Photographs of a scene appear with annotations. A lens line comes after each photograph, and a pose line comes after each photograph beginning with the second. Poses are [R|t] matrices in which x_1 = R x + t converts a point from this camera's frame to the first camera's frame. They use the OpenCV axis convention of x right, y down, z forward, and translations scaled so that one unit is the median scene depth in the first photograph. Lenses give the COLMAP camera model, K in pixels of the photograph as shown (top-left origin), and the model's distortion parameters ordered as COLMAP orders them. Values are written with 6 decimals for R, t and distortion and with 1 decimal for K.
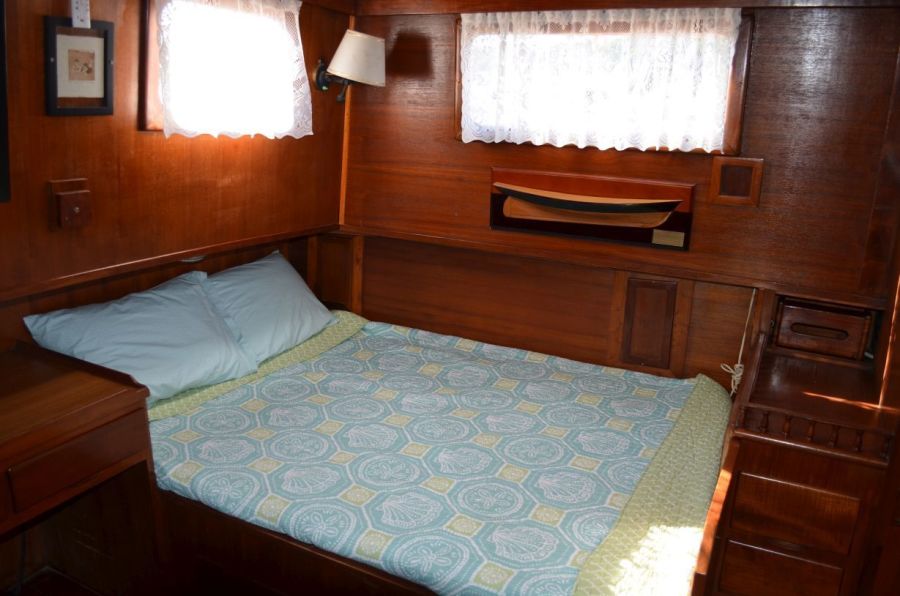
lens RADIAL K [[702.4, 0, 455.3], [0, 702.4, 277.1], [0, 0, 1]] dist [-0.077814, 0.011664]
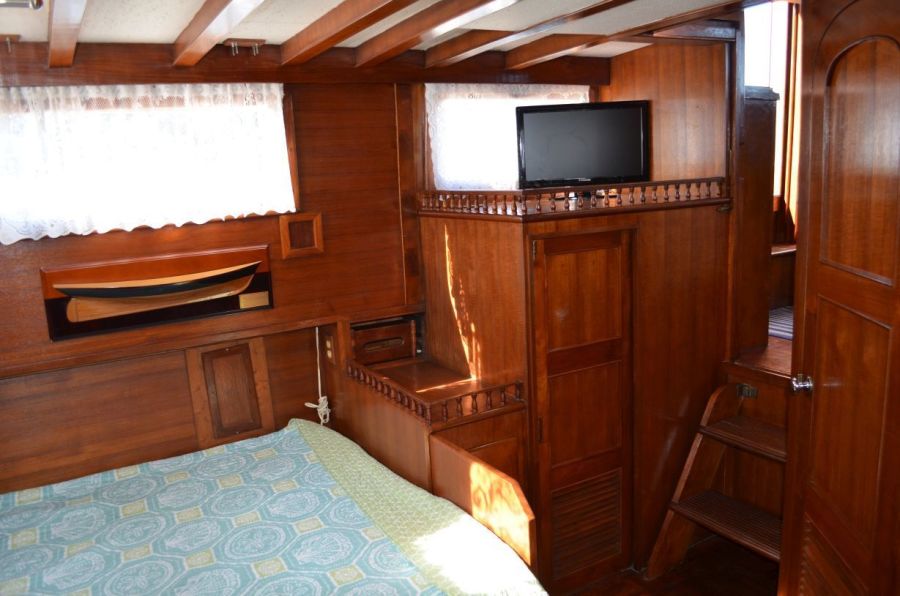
lens RADIAL K [[702.4, 0, 455.3], [0, 702.4, 277.1], [0, 0, 1]] dist [-0.077814, 0.011664]
pose [[0.539829, -0.191658, 0.819665, -0.383045], [0.278076, 0.959673, 0.041255, -0.048731], [-0.794517, 0.205659, 0.571355, 0.164524]]
